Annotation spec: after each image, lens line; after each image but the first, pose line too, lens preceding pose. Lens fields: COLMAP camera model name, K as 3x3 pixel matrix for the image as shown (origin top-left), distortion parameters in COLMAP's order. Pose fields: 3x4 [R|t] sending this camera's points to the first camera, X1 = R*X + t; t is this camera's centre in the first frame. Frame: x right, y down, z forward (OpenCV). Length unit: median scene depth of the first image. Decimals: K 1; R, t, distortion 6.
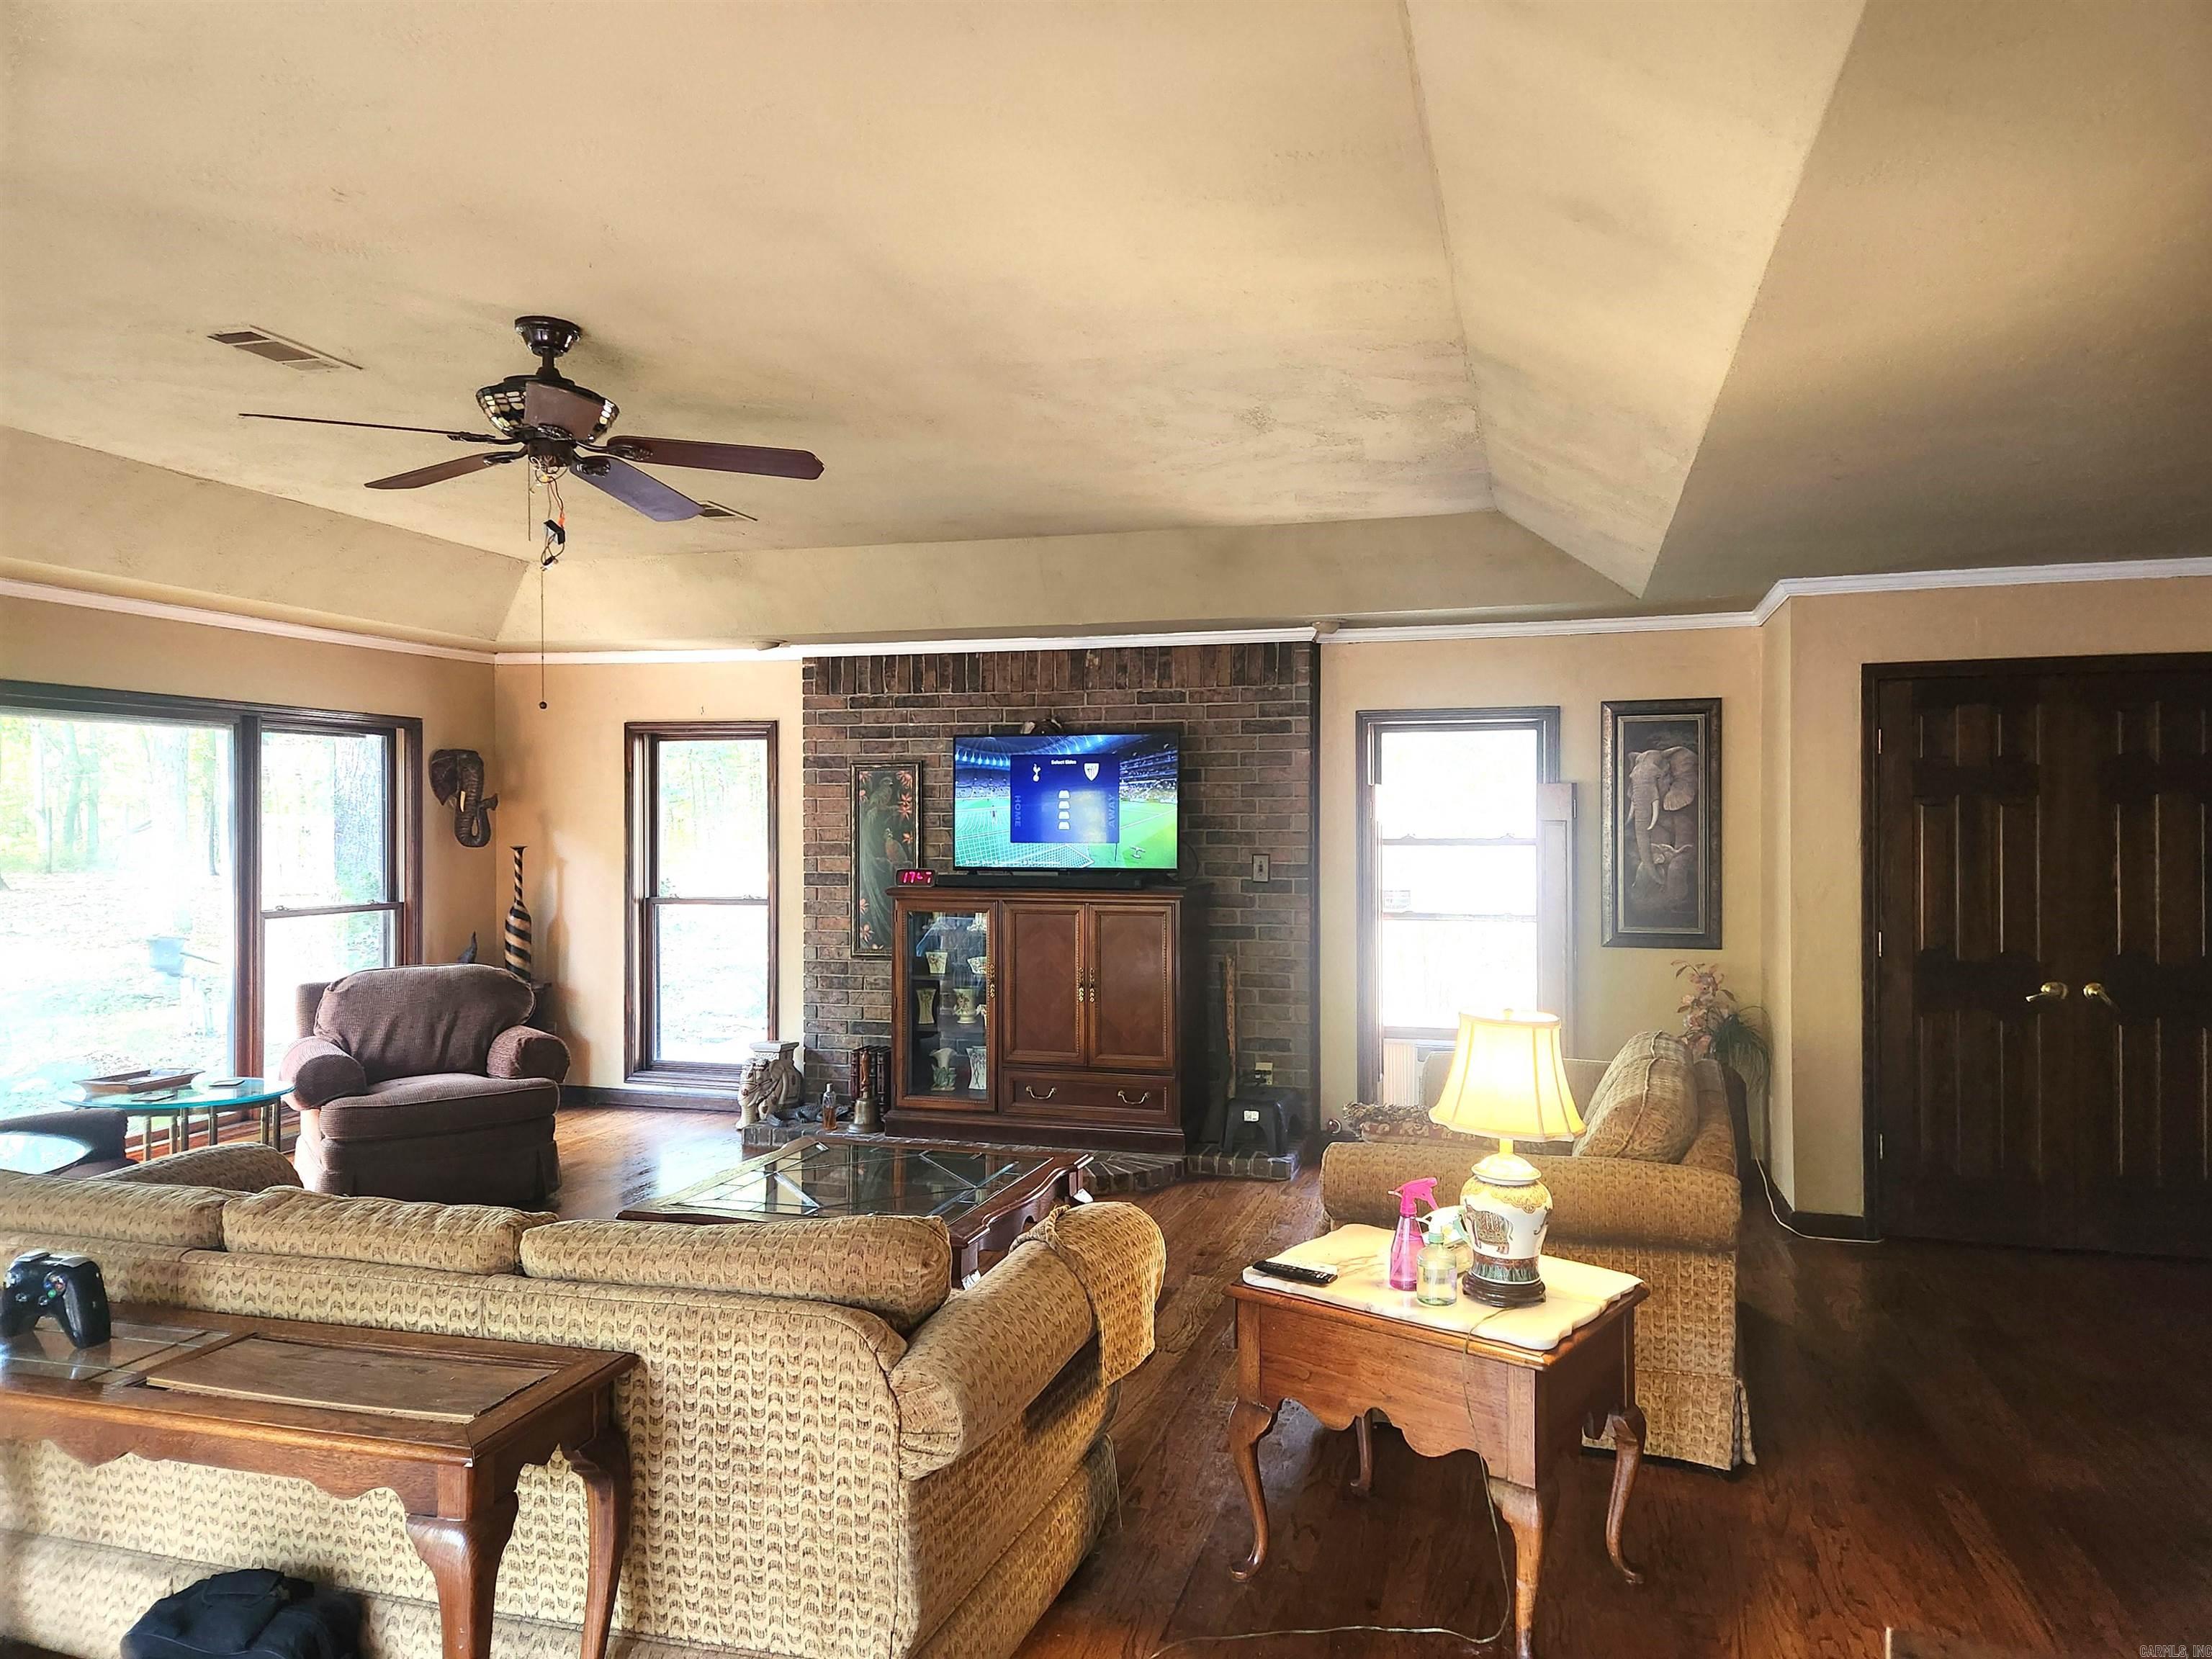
lens RADIAL K [[1474.8, 0, 1138.8], [0, 1474.8, 800.4], [0, 0, 1]] dist [0.079123, -0.061397]
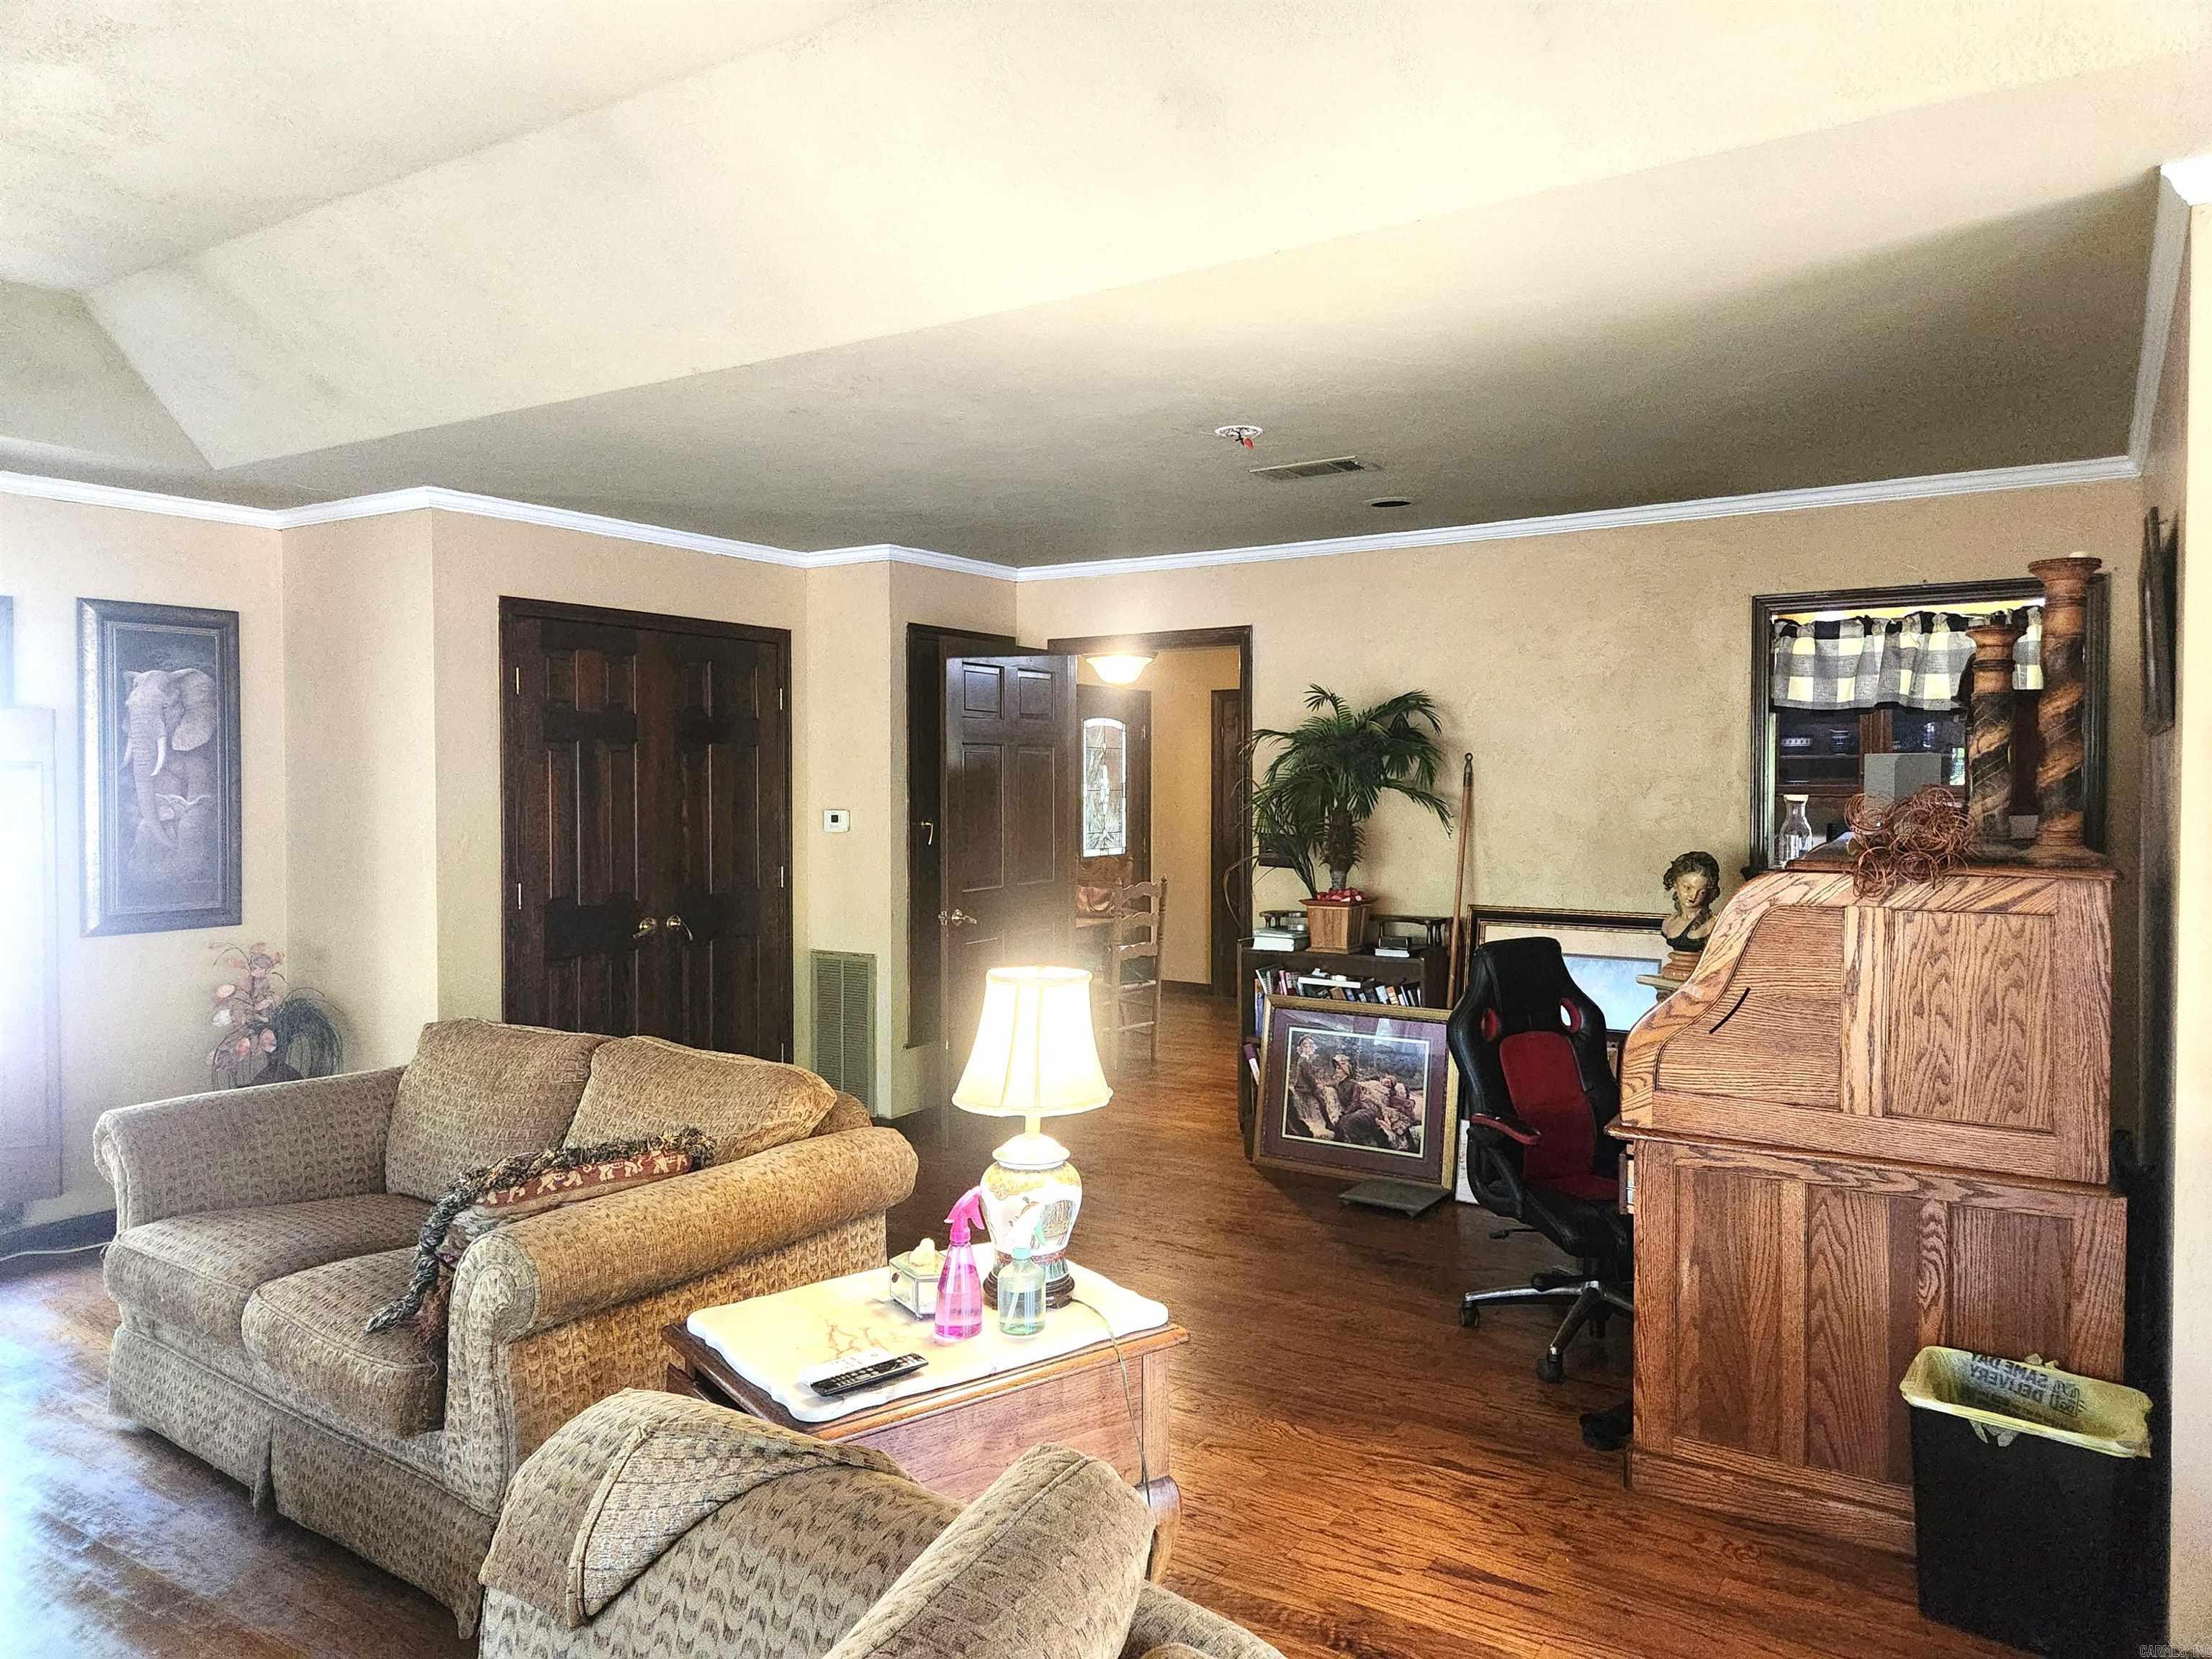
lens RADIAL K [[1474.8, 0, 1138.8], [0, 1474.8, 800.4], [0, 0, 1]] dist [0.079123, -0.061397]
pose [[0.280009, -0.012735, 0.959913, -0.251360], [-0.015800, 0.999715, 0.017872, 0.010649], [-0.959867, -0.020171, 0.279728, 0.307368]]
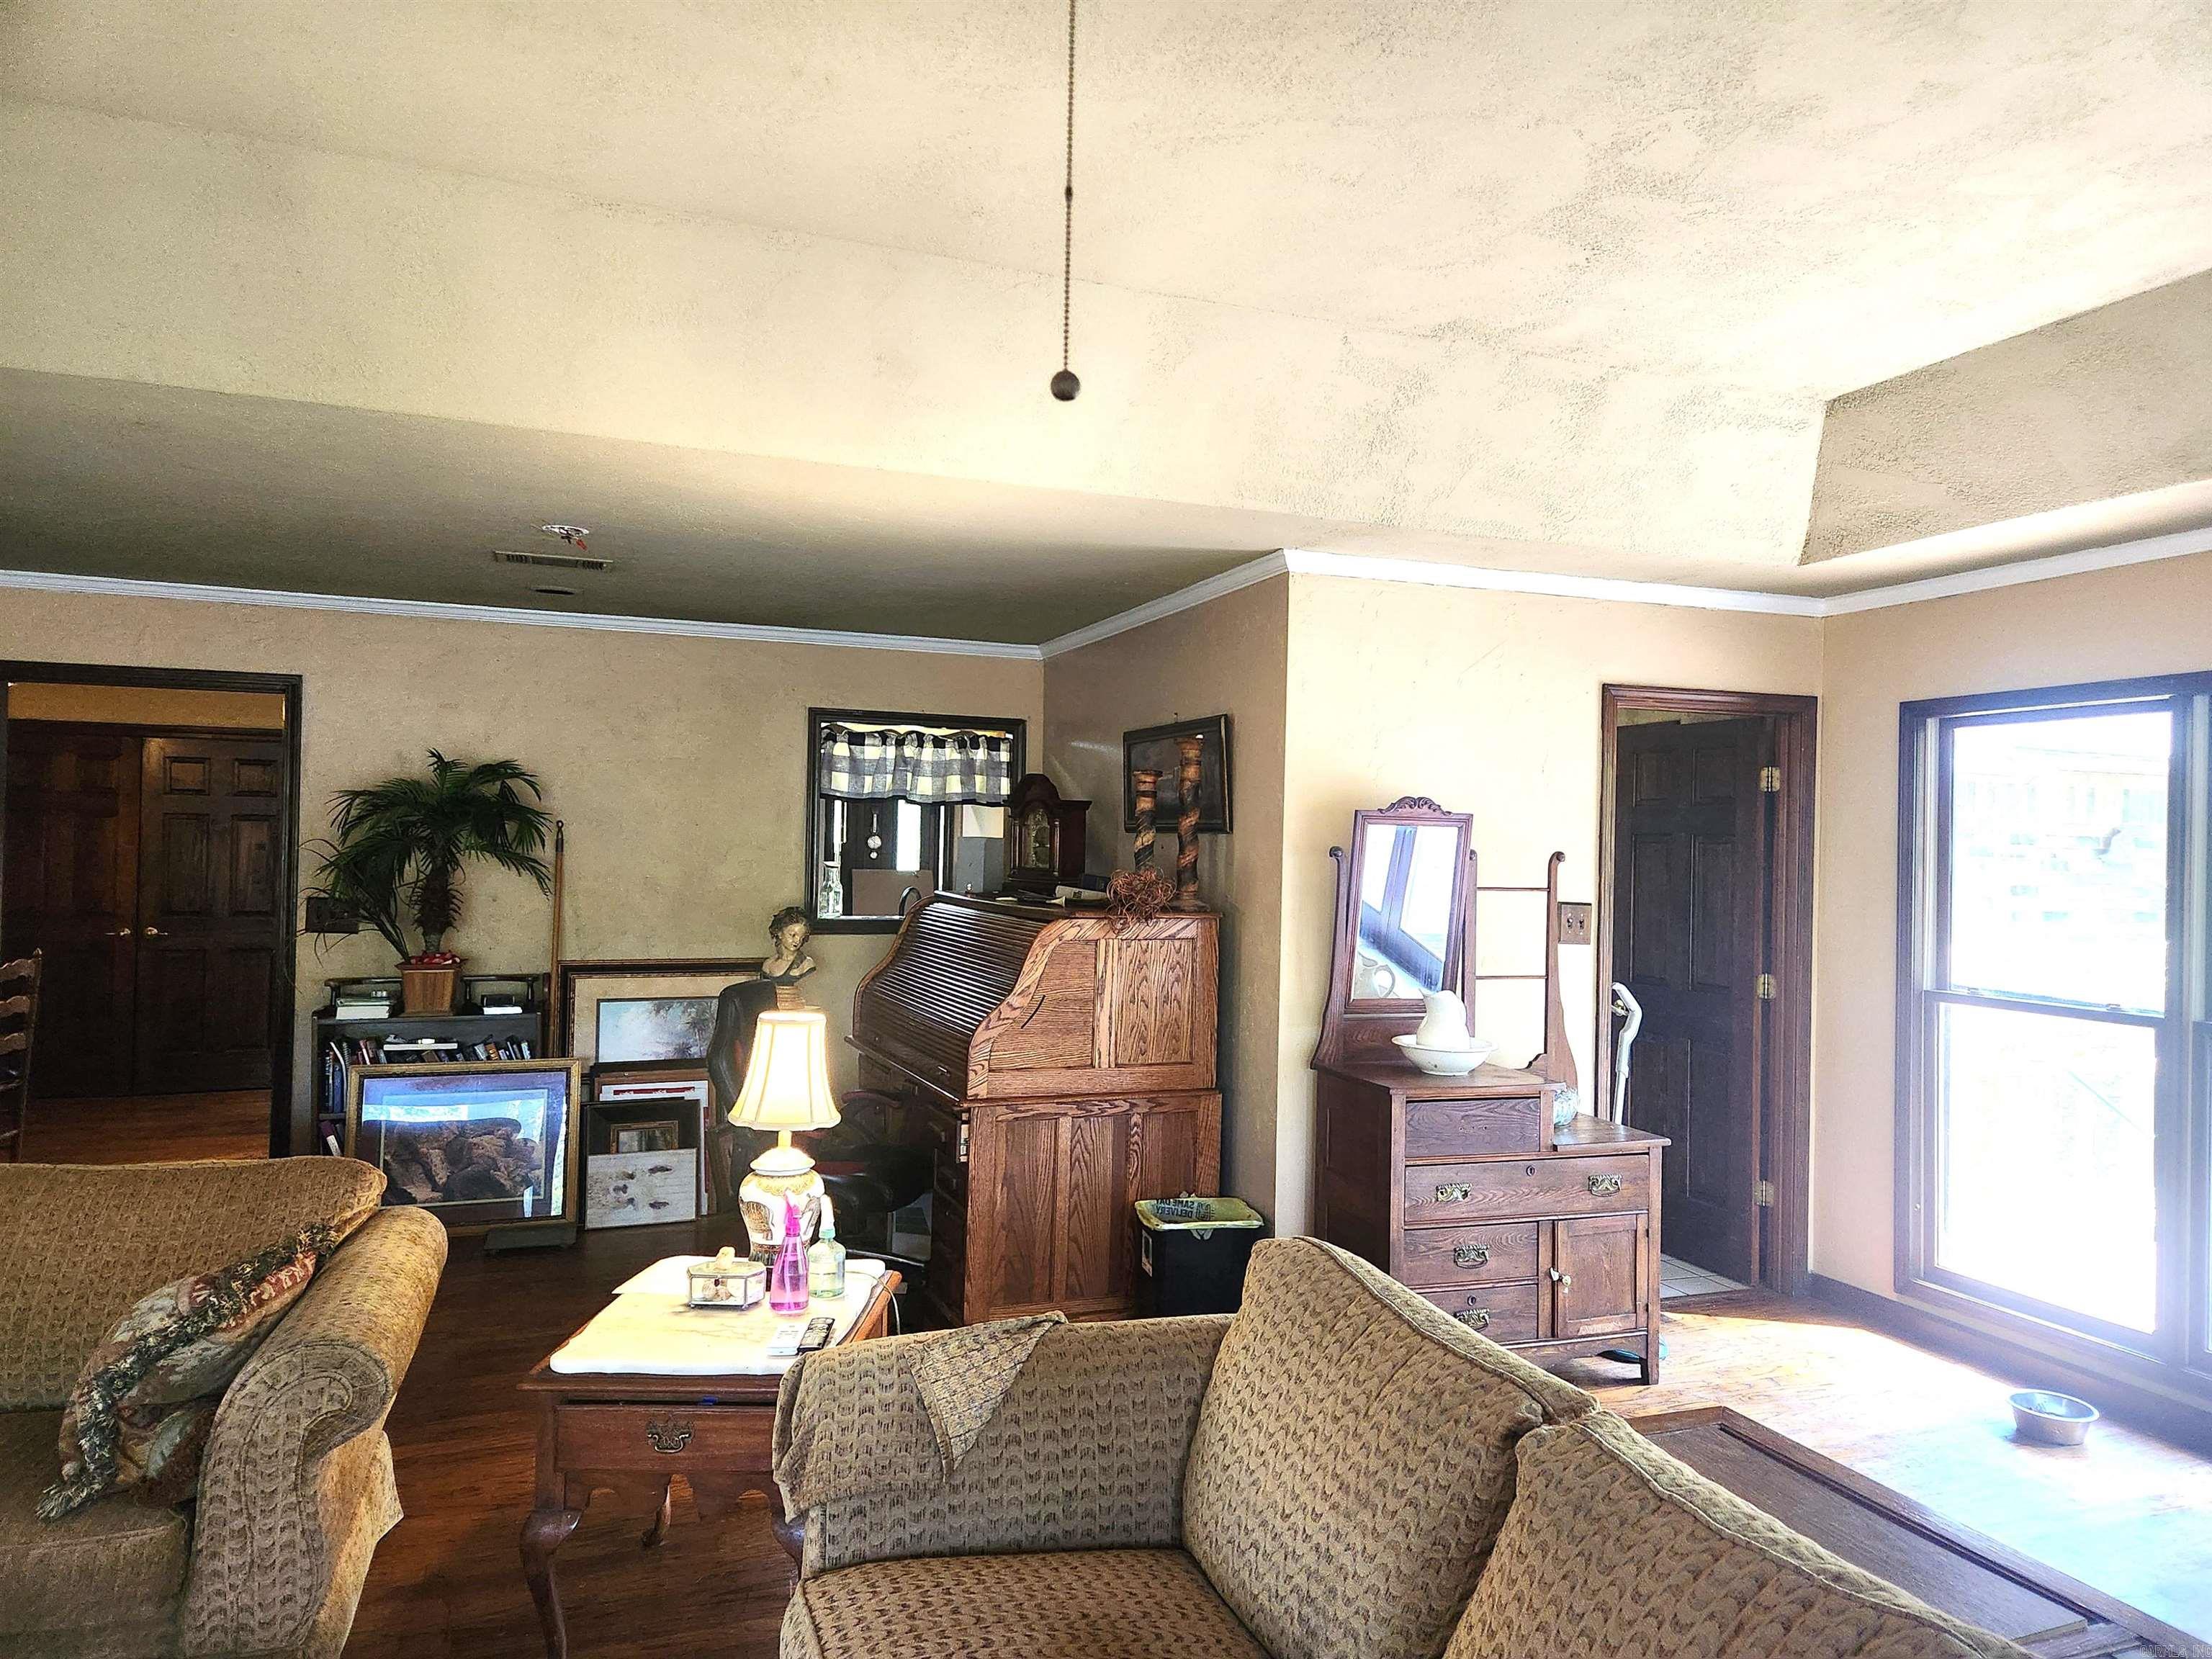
lens RADIAL K [[1474.8, 0, 1138.8], [0, 1474.8, 800.4], [0, 0, 1]] dist [0.079123, -0.061397]
pose [[-0.601965, 0.010848, 0.798449, -0.344520], [-0.035246, 0.998572, -0.040139, 0.007859], [-0.797744, -0.052304, -0.600723, 0.642506]]
